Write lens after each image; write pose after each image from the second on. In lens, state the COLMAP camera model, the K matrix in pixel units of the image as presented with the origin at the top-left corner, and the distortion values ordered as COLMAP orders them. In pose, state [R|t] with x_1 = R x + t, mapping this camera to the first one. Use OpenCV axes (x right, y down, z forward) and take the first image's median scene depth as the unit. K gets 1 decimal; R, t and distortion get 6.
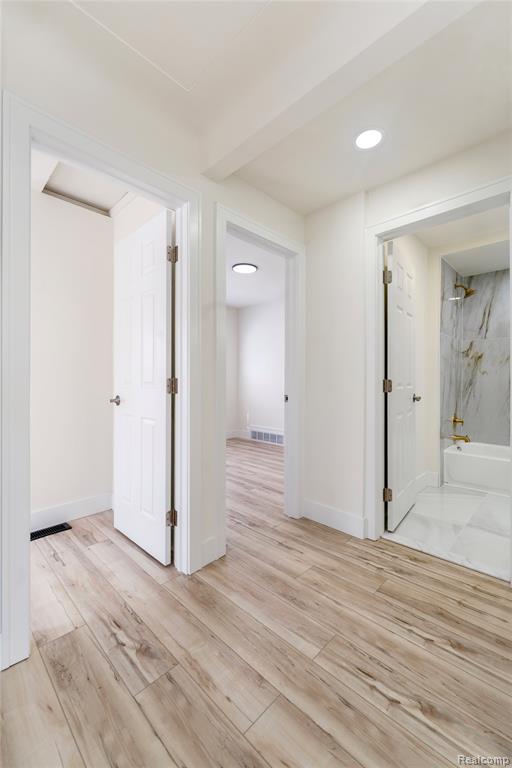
lens RADIAL K [[307.0, 0, 260.1], [0, 307.0, 379.1], [0, 0, 1]] dist [-0.003390, -0.000216]
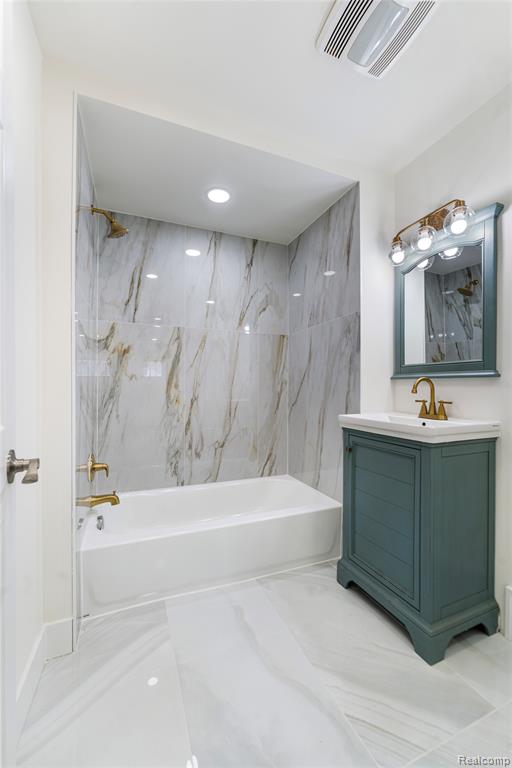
lens RADIAL K [[307.0, 0, 256.0], [0, 307.0, 387.3], [0, 0, 1]] dist [-0.003390, -0.000216]
pose [[0.388173, -0.001110, 0.921586, 0.258105], [0.005843, 0.999982, -0.001257, 0.001757], [-0.921568, 0.005872, 0.388173, 0.528708]]
